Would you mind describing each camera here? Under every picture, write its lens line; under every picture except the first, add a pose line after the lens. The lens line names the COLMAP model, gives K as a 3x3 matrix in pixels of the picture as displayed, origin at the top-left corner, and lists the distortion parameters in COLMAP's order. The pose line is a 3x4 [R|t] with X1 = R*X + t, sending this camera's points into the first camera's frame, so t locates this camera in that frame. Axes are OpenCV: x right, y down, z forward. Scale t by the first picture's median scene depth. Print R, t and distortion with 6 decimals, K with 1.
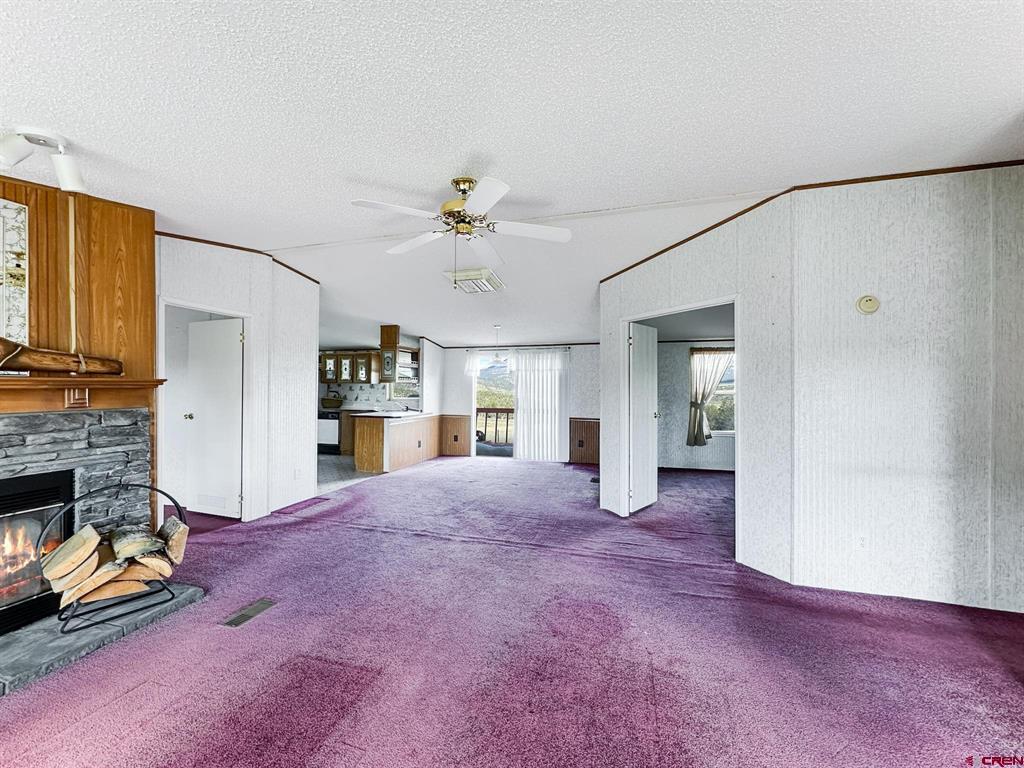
lens RADIAL K [[416.3, 0, 512.0], [0, 416.3, 384.0], [0, 0, 1]] dist [-0.000651, 0.000526]
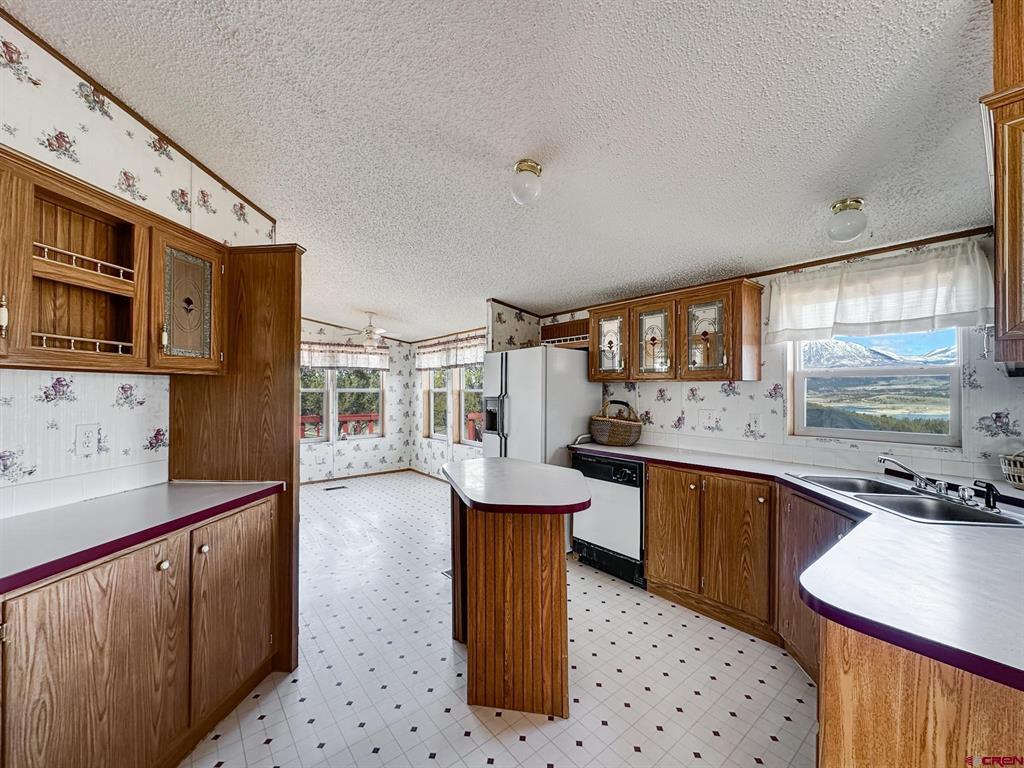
lens RADIAL K [[407.3, 0, 509.7], [0, 407.3, 383.1], [0, 0, 1]] dist [-0.000808, 0.000178]
pose [[0.825981, -0.011422, -0.563583, -0.986657], [0.005820, 0.999914, -0.011735, 0.011909], [0.563669, 0.006413, 0.825976, 2.072905]]
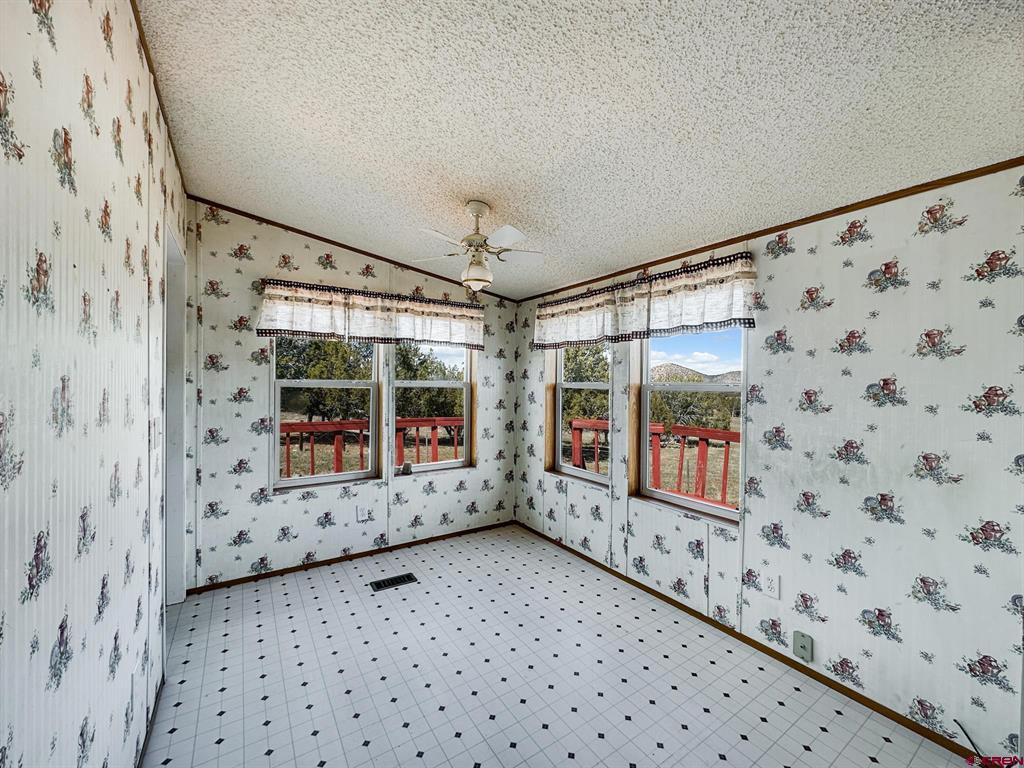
lens RADIAL K [[407.3, 0, 509.7], [0, 407.3, 383.1], [0, 0, 1]] dist [-0.000808, 0.000178]
pose [[0.768633, 0.006287, -0.639659, -2.050345], [-0.004471, 0.999980, 0.004456, 0.012595], [0.639674, -0.000565, 0.768646, 2.706694]]
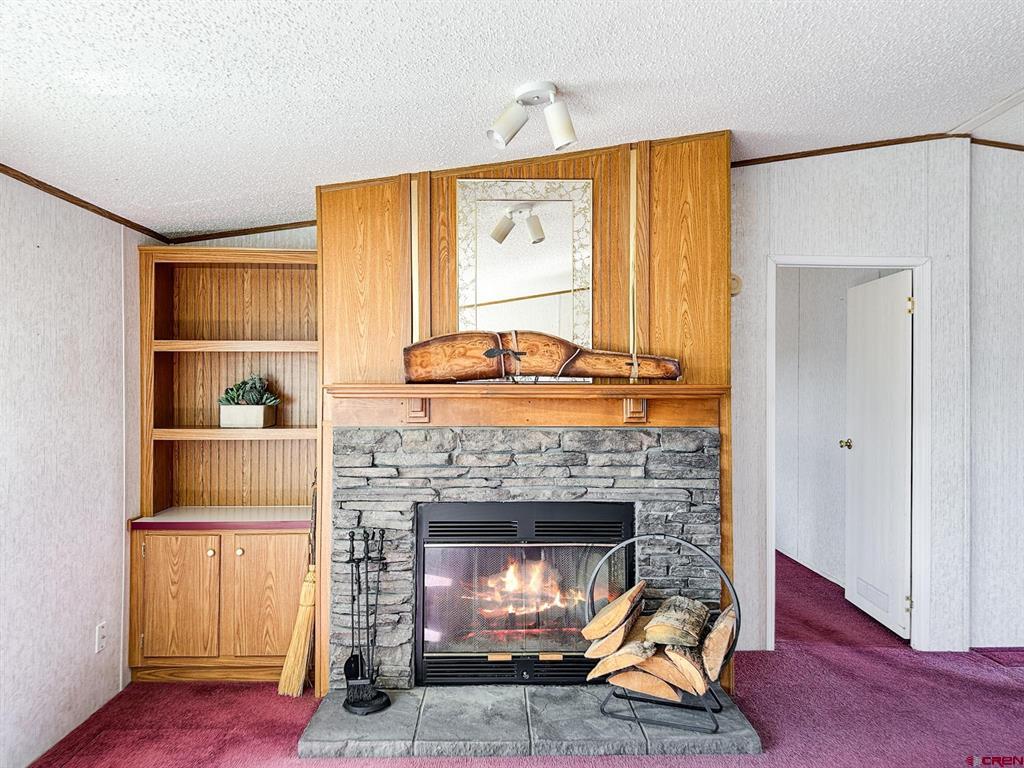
lens RADIAL K [[727.6, 0, 512.0], [0, 727.6, 384.0], [0, 0, 1]] dist [0.141592, -0.216932]
pose [[0.311221, -0.002514, -0.950334, 0.157837], [0.000900, 0.999997, -0.002351, -0.011932], [0.950337, -0.000123, 0.311222, 0.333295]]
